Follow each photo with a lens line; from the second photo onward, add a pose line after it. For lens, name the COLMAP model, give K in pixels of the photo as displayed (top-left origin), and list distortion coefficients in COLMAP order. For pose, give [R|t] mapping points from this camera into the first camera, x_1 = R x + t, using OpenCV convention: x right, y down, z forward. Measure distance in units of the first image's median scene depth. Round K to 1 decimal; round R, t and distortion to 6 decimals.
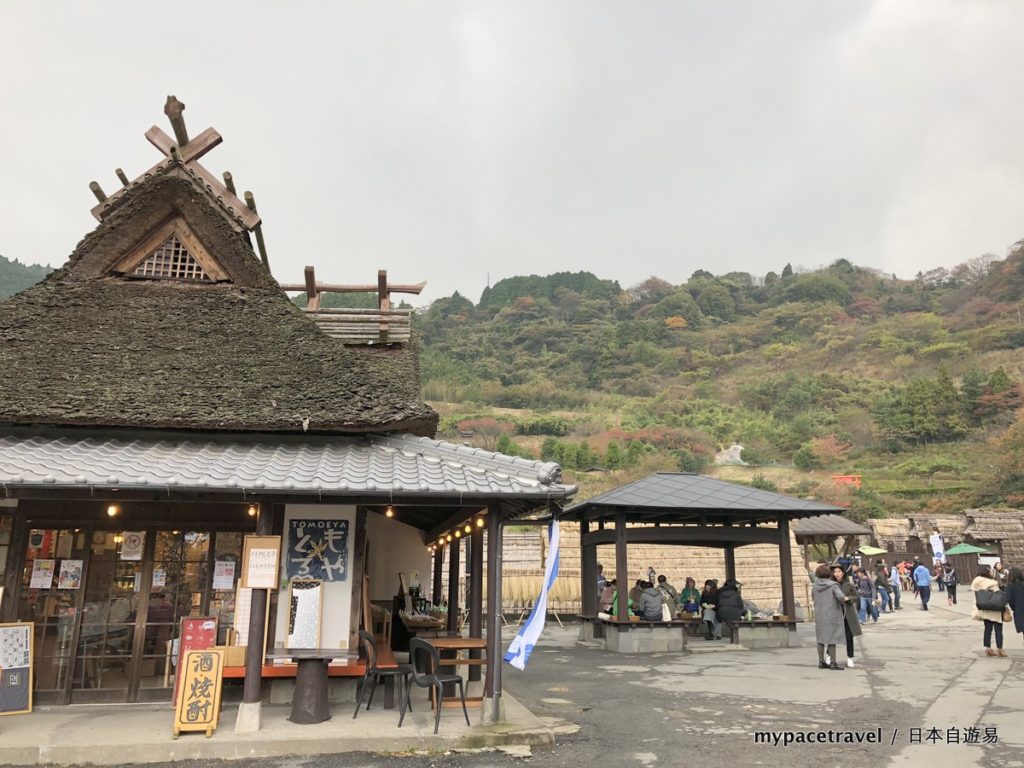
lens RADIAL K [[838.3, 0, 512.0], [0, 838.3, 384.0], [0, 0, 1]] dist [-0.002789, -0.002726]
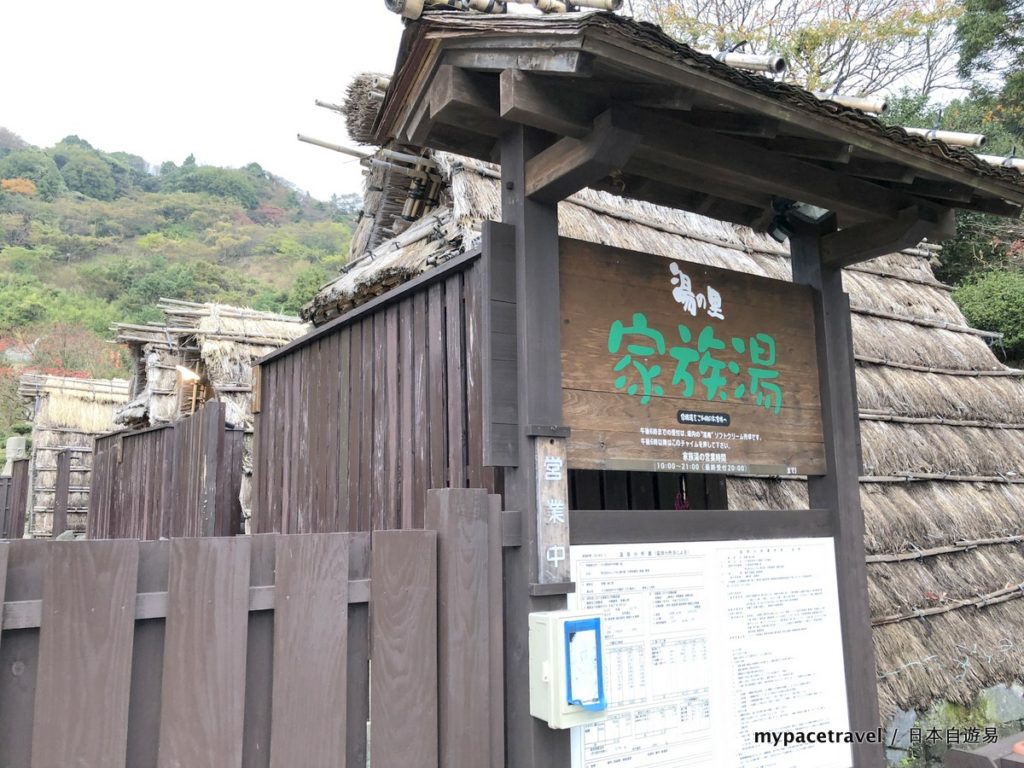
lens RADIAL K [[838.3, 0, 512.0], [0, 838.3, 384.0], [0, 0, 1]] dist [-0.002789, -0.002726]
pose [[0.775756, 0.079255, 0.626037, 0.090722], [-0.118240, 0.992766, 0.020836, 0.032602], [-0.619857, -0.090187, 0.779515, 0.166645]]
